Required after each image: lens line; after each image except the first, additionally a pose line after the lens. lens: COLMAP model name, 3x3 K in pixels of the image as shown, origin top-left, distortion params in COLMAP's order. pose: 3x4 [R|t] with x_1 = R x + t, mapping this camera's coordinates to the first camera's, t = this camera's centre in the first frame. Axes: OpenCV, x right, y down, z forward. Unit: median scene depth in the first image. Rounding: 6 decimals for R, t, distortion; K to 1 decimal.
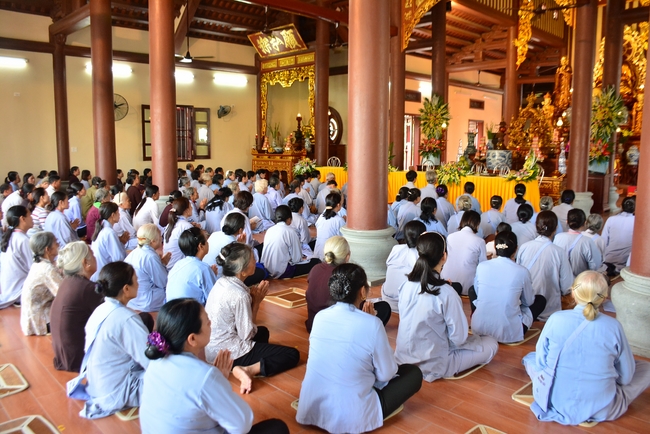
lens RADIAL K [[512.5, 0, 325.0], [0, 512.5, 217.0], [0, 0, 1]] dist [-0.145192, 0.105436]
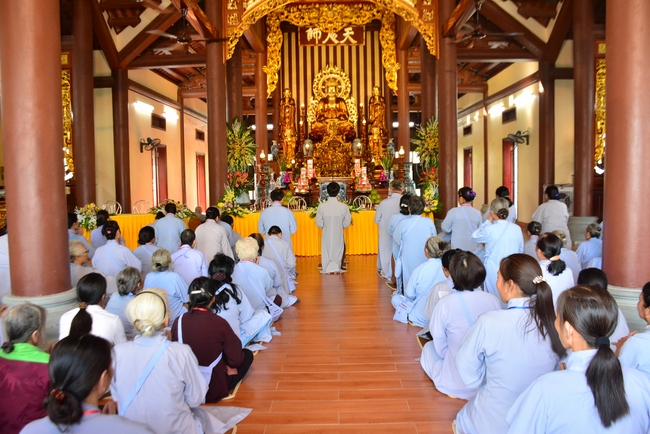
lens RADIAL K [[512.5, 0, 325.0], [0, 512.5, 217.0], [0, 0, 1]] dist [-0.145192, 0.105436]
pose [[0.706757, -0.071379, 0.703846, -0.252726], [0.123162, 0.992119, -0.023057, -0.039813], [-0.696653, 0.102982, 0.709978, 0.285416]]
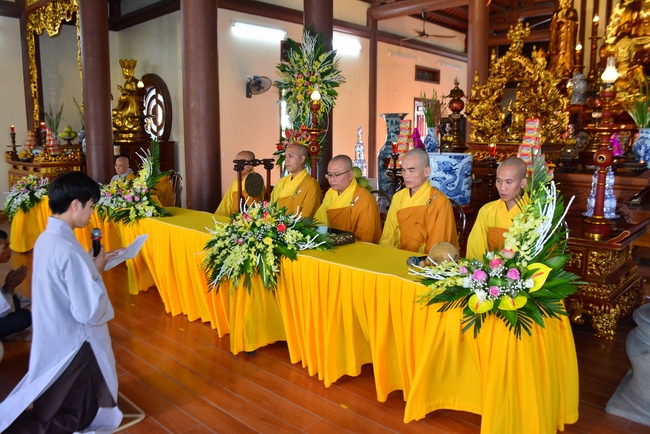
lens RADIAL K [[508.5, 0, 325.0], [0, 508.5, 217.0], [0, 0, 1]] dist [-0.149994, 0.097094]
pose [[0.999159, -0.011466, 0.039359, 0.191351], [0.010831, 0.999808, 0.016320, -0.072191], [-0.039539, -0.015880, 0.999092, 0.486247]]
